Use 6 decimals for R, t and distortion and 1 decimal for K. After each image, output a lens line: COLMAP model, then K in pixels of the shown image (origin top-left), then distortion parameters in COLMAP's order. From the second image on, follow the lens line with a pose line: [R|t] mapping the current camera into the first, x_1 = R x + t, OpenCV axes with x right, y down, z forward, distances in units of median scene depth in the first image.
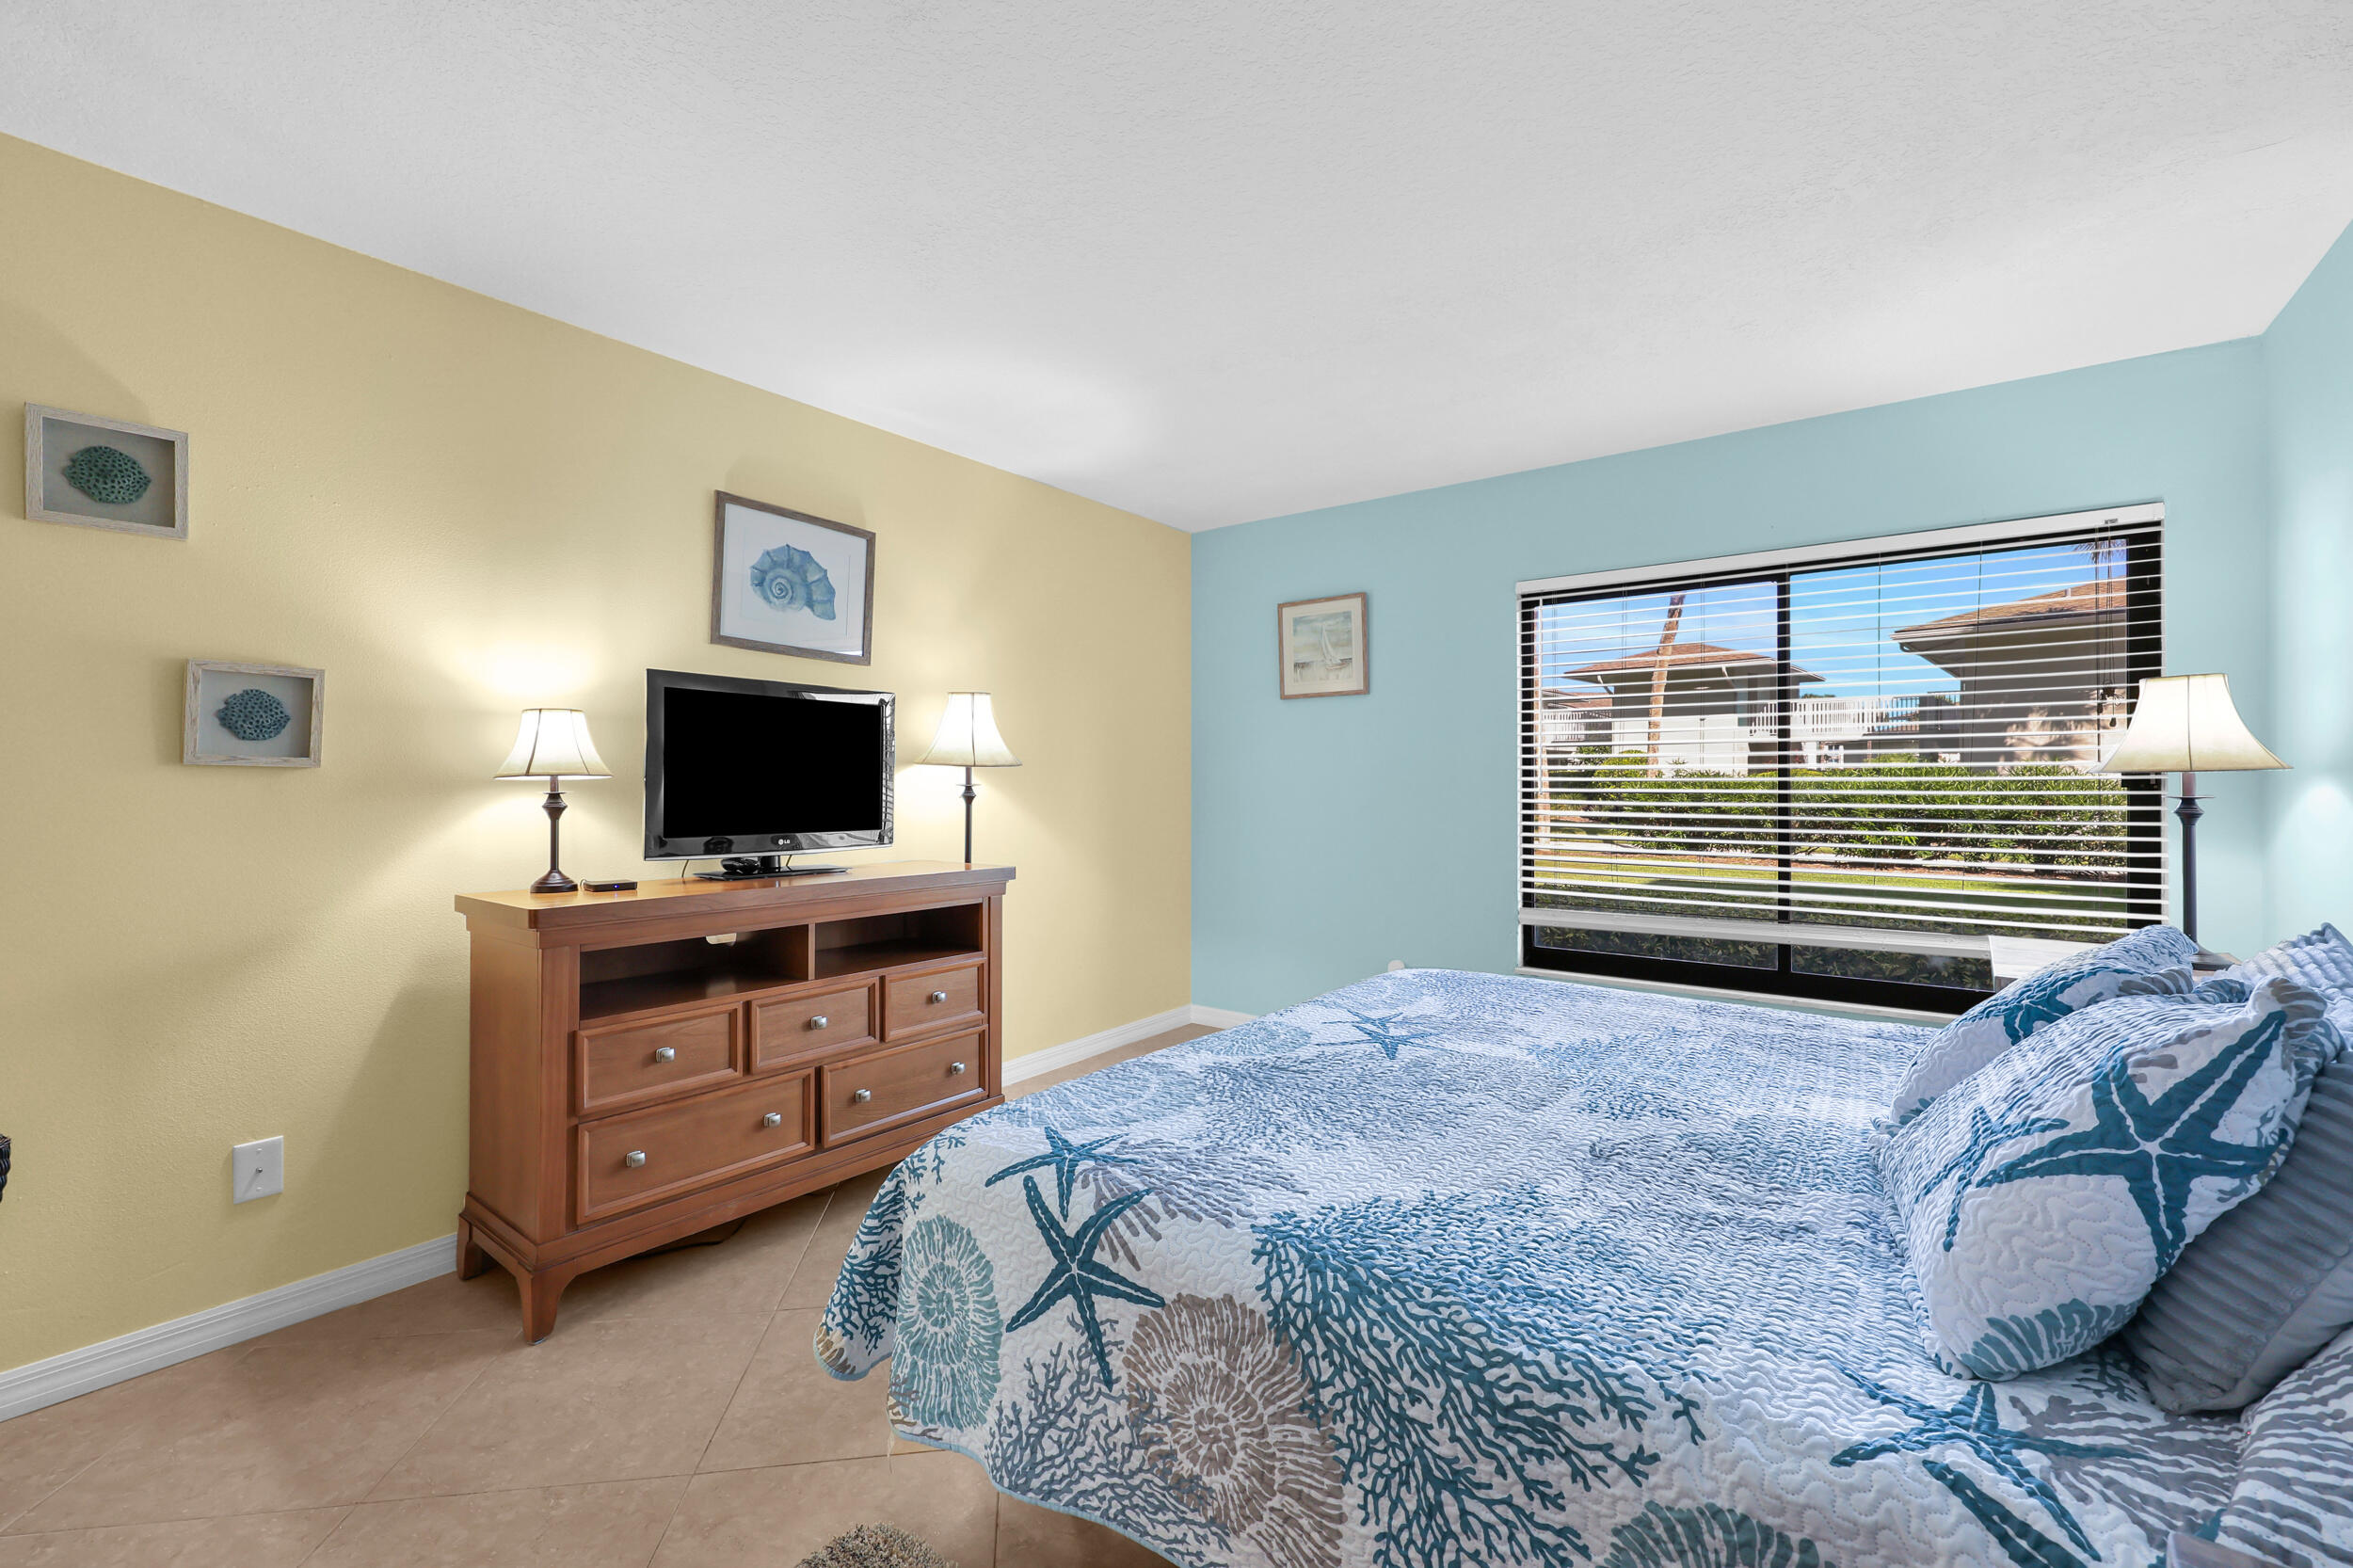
lens RADIAL K [[954.4, 0, 1166.2], [0, 954.4, 779.4], [0, 0, 1]] dist [0.004089, 0.000252]
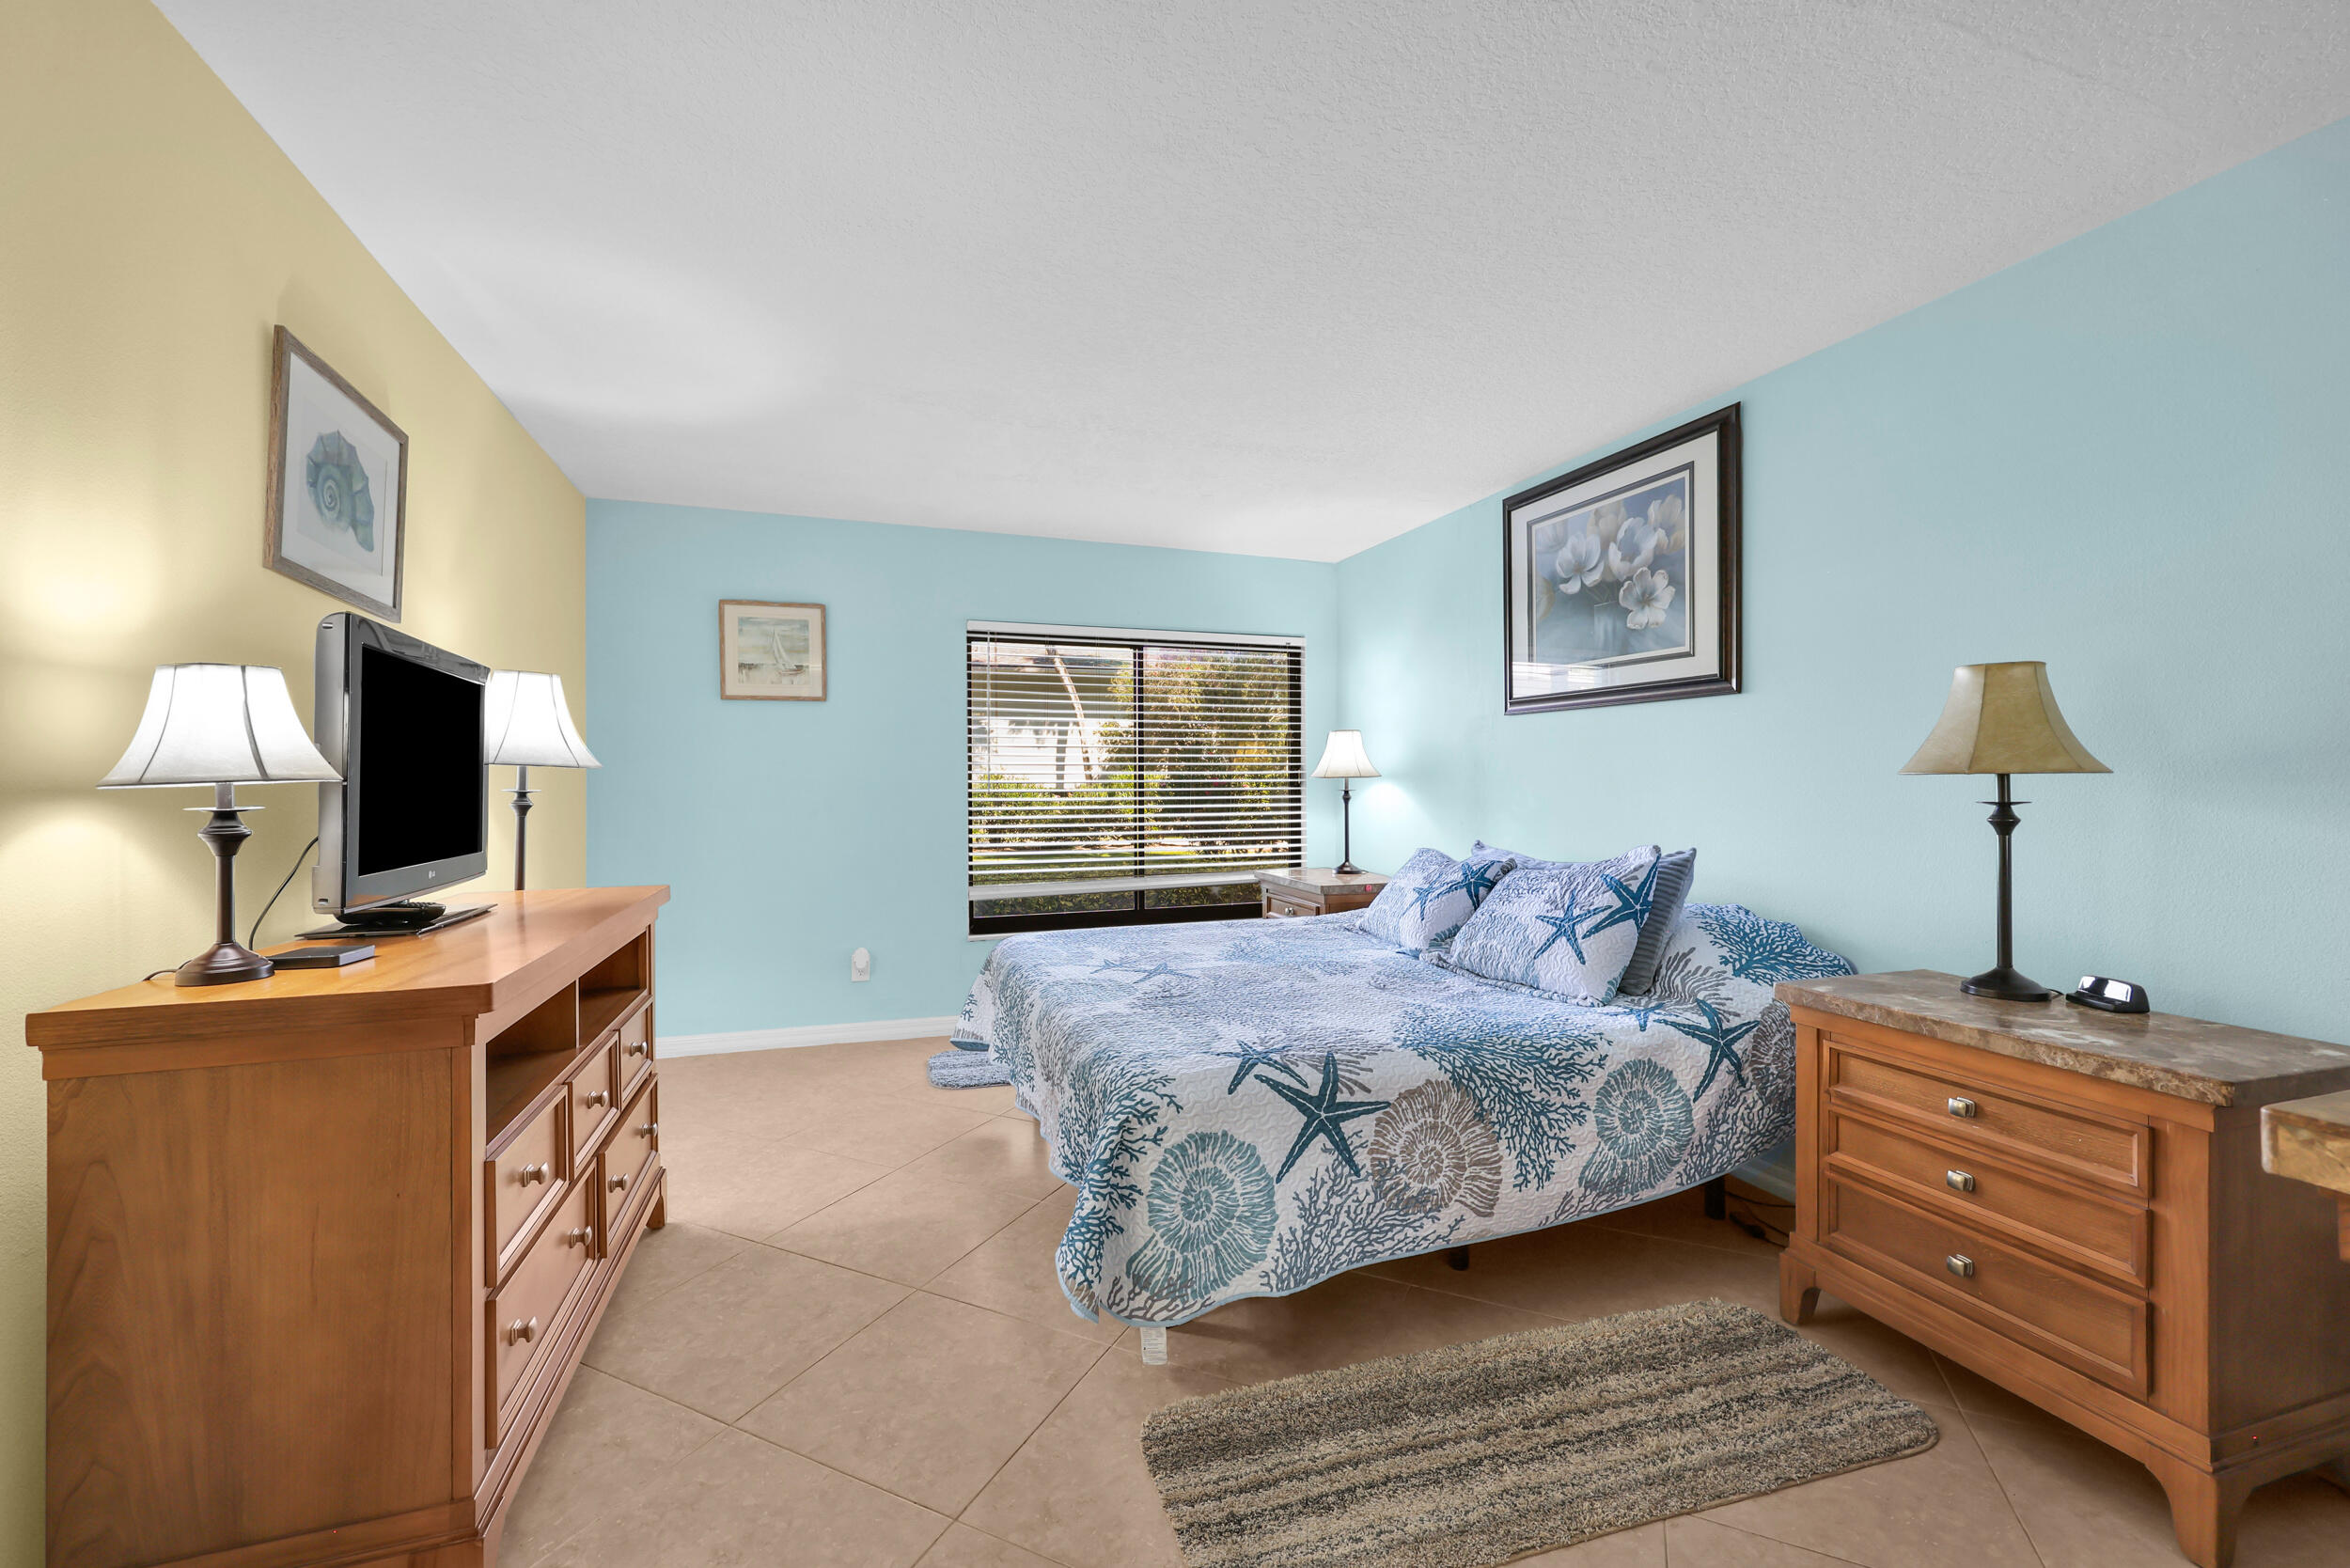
lens RADIAL K [[953.2, 0, 1122.6], [0, 953.2, 780.2], [0, 0, 1]] dist [0.004089, 0.000252]
pose [[0.569303, -0.001493, 0.822126, -1.484820], [0.002374, 0.999997, 0.000172, -0.005709], [-0.822124, 0.001854, 0.569305, 0.413531]]
